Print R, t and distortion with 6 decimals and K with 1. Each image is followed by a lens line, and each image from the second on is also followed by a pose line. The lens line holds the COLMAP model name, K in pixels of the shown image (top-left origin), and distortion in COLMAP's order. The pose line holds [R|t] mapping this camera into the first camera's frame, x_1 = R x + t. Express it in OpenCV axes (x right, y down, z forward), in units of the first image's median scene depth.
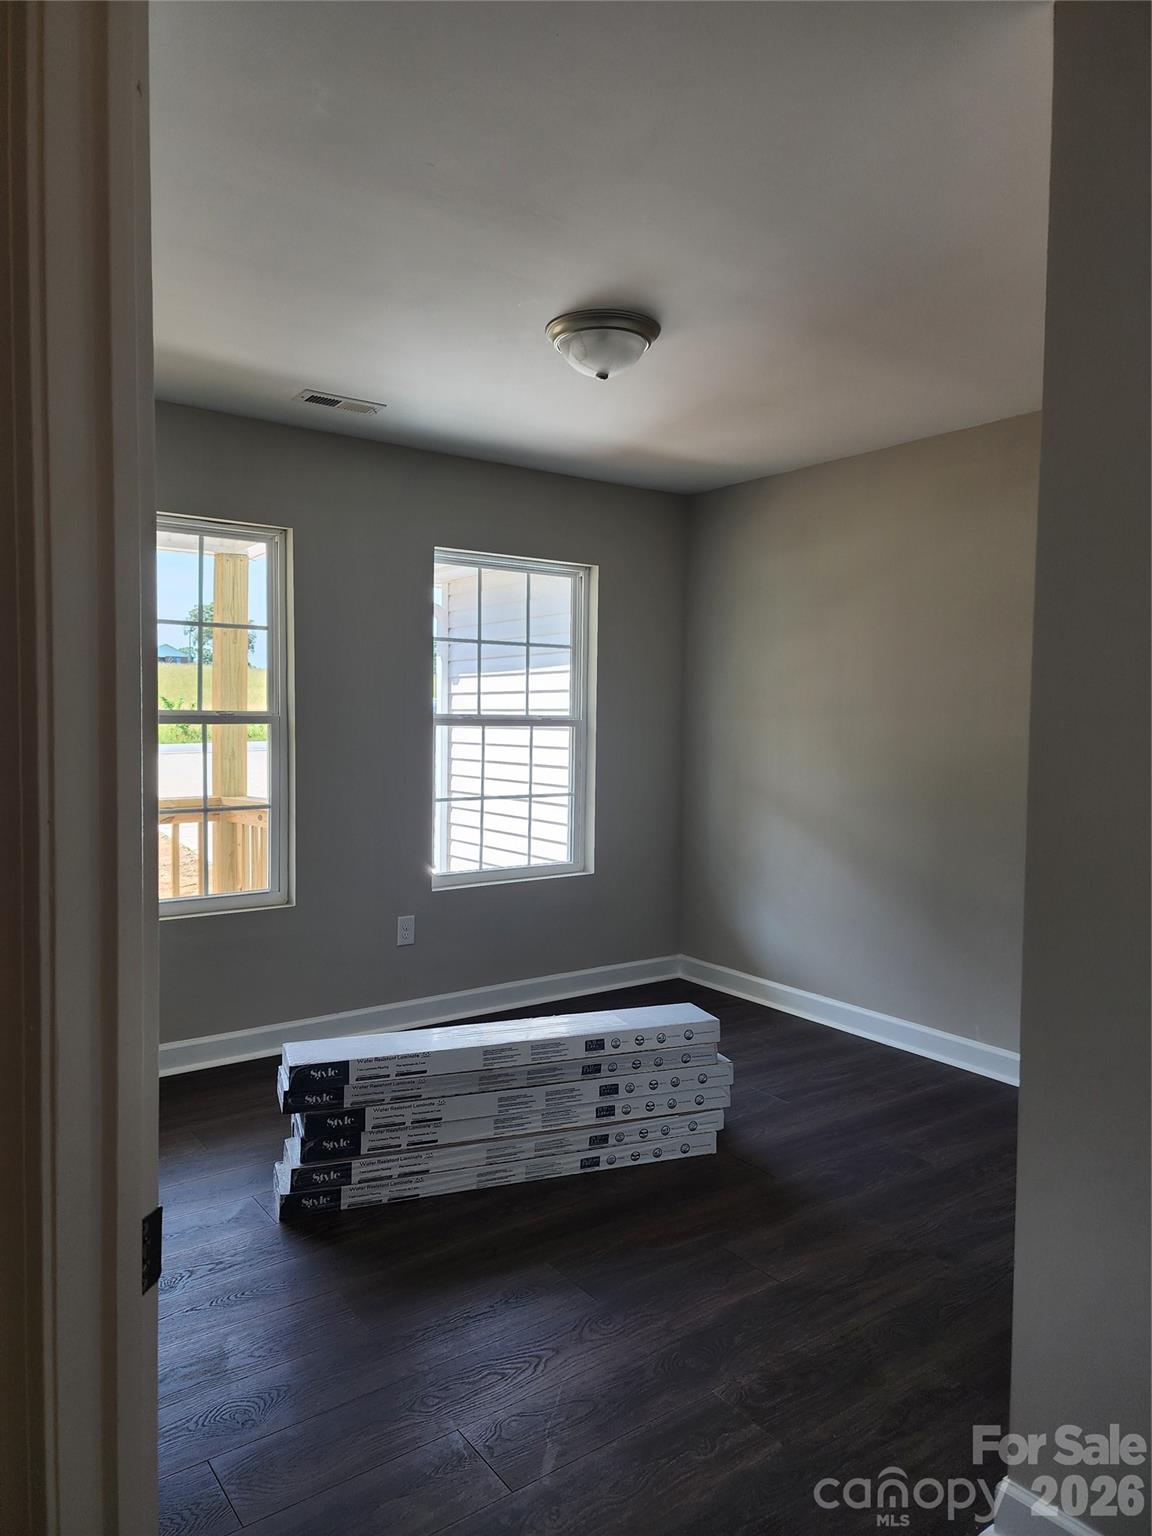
lens RADIAL K [[1018.6, 0, 576.0], [0, 1018.6, 768.0], [0, 0, 1]] dist [0.100787, -0.102223]
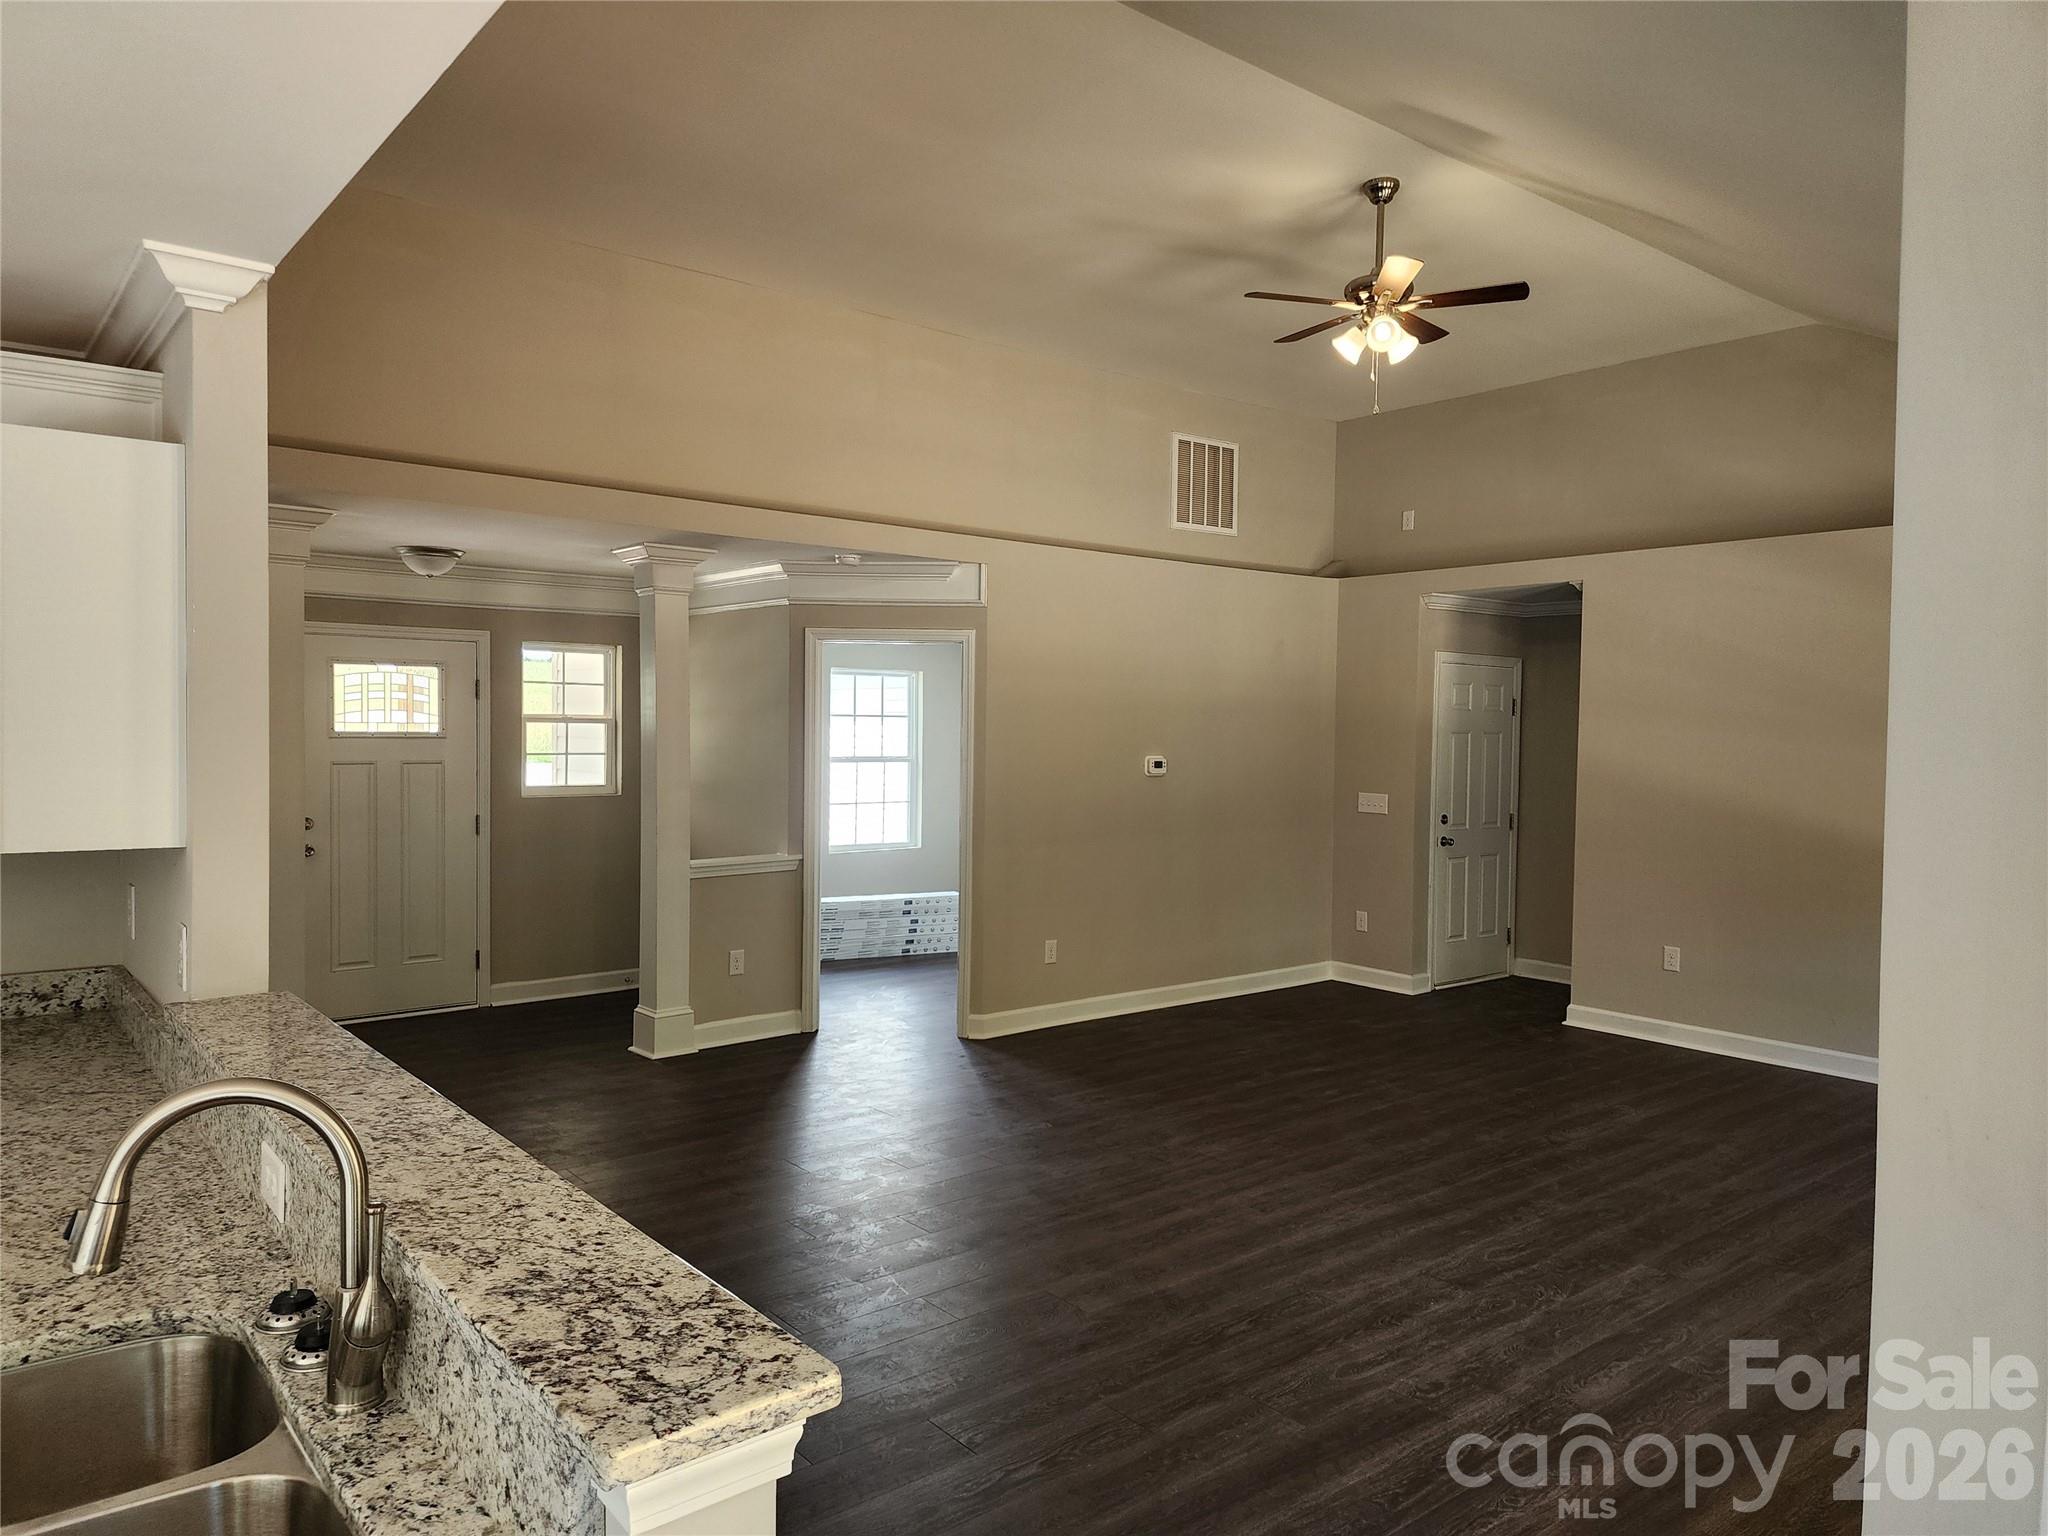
lens RADIAL K [[1358.1, 0, 1029.2], [0, 1358.1, 783.5], [0, 0, 1]] dist [0.100787, -0.102223]
pose [[0.998700, -0.000013, 0.050966, 0.139390], [0.000400, 0.999971, -0.007572, 0.021194], [-0.050965, 0.007582, 0.998672, -2.178002]]
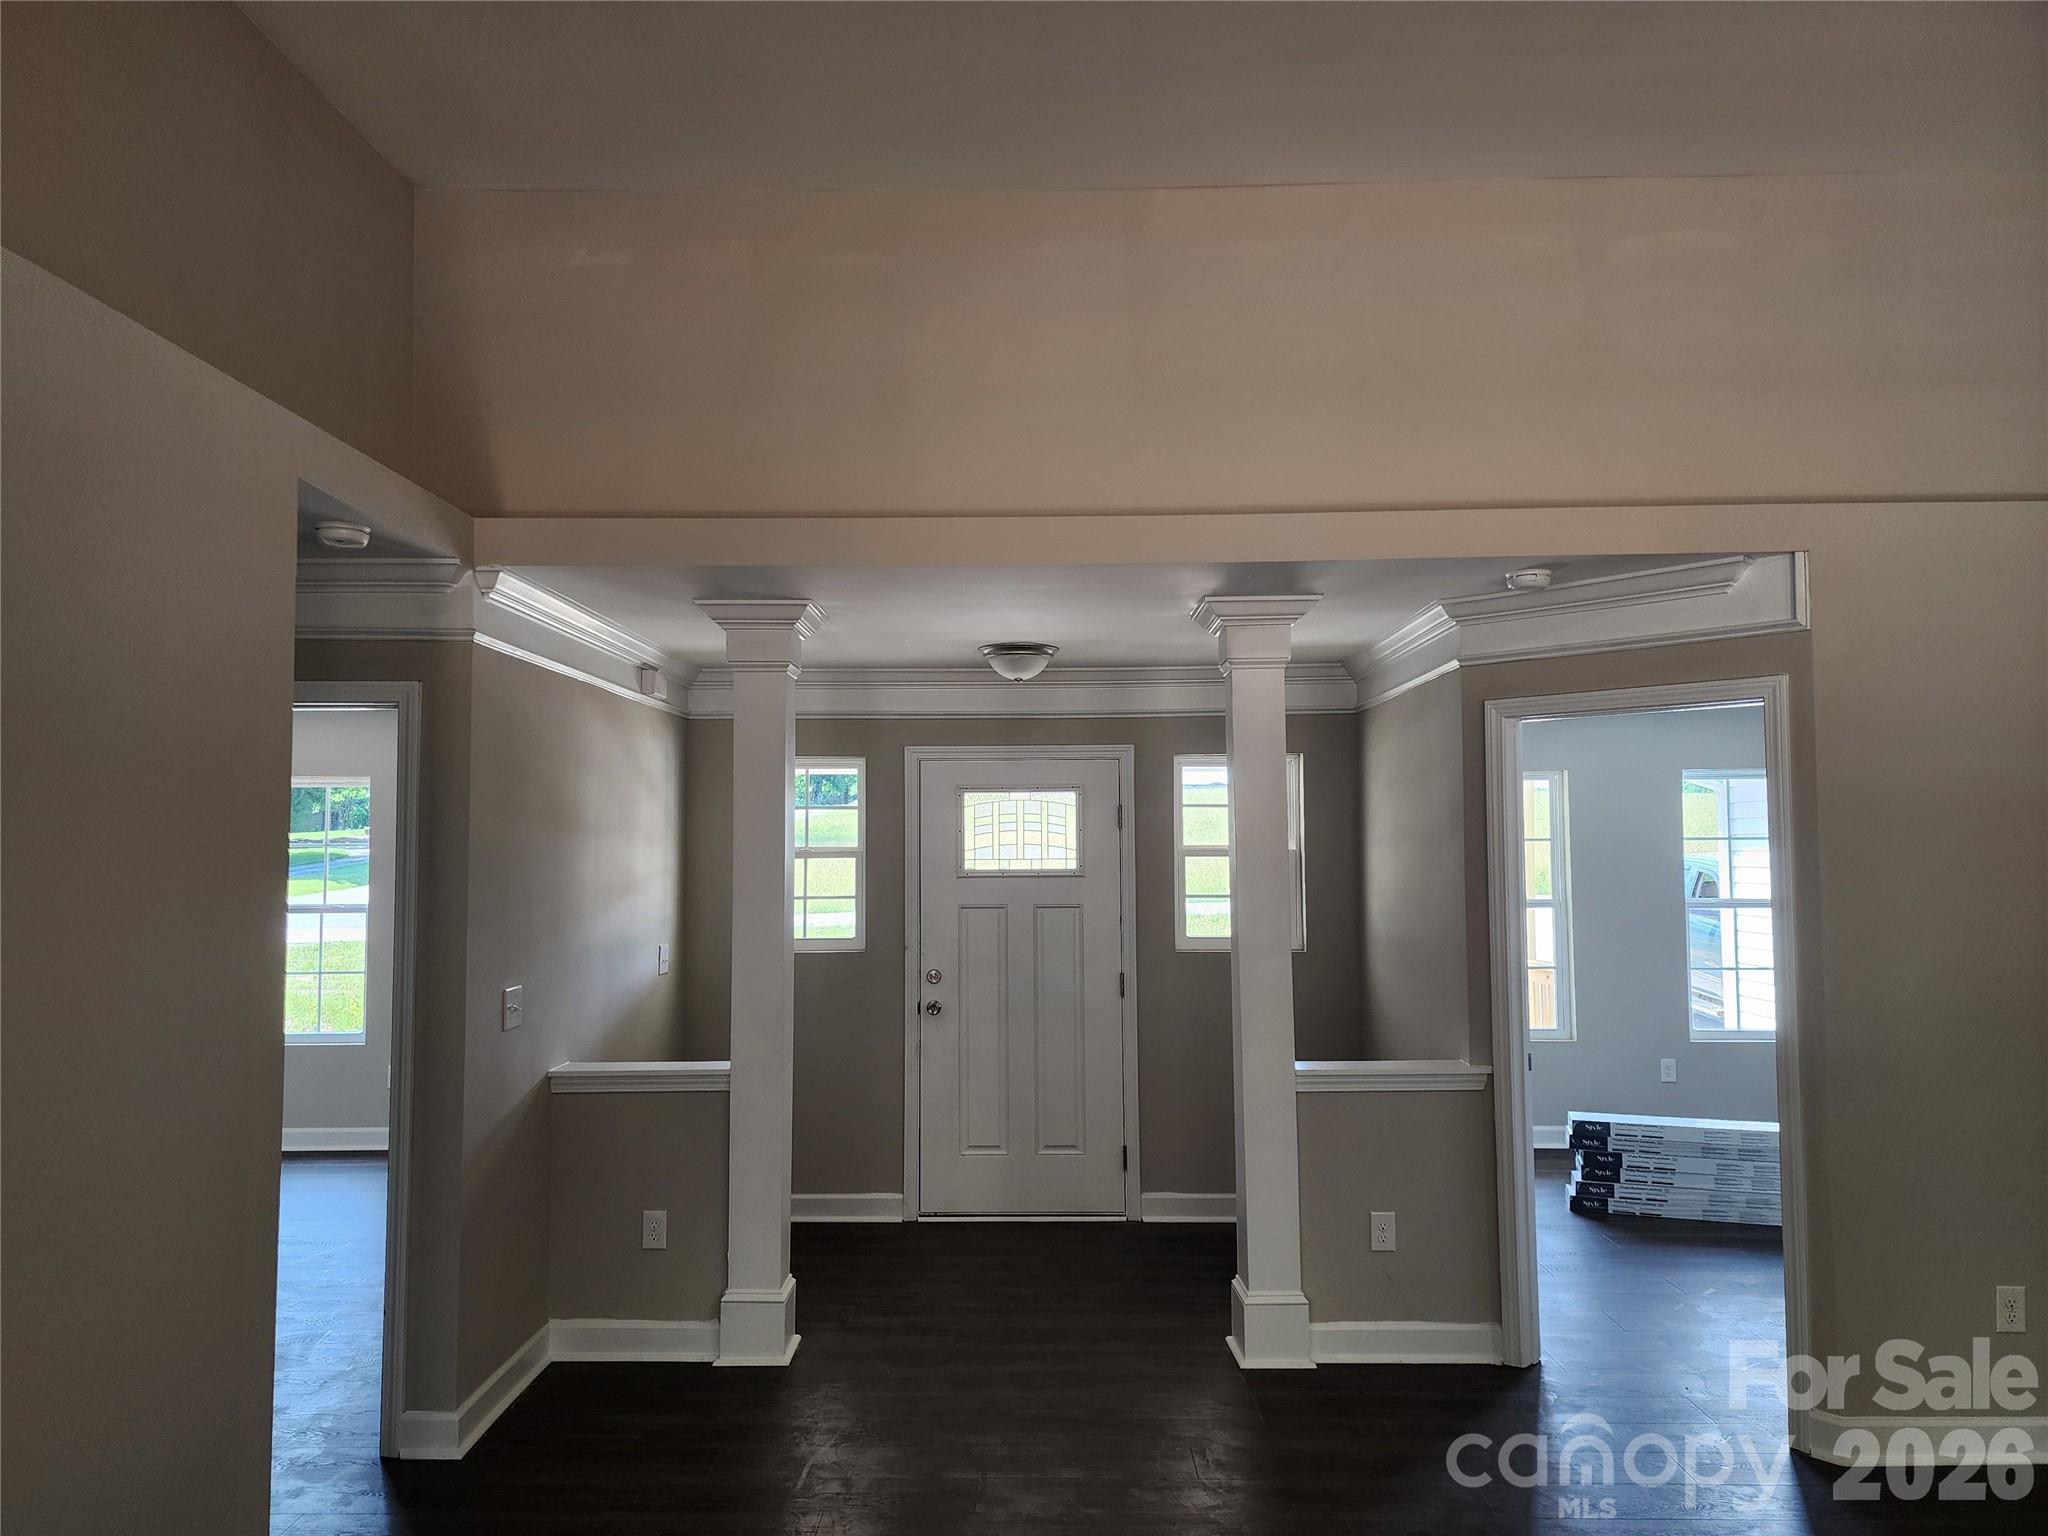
lens RADIAL K [[1358.1, 0, 1029.2], [0, 1358.1, 783.5], [0, 0, 1]] dist [0.100787, -0.102223]
pose [[0.794424, -0.043427, -0.605810, 0.380697], [-0.016972, 0.995464, -0.093615, -0.029257], [0.607127, 0.084652, 0.790083, -1.273724]]
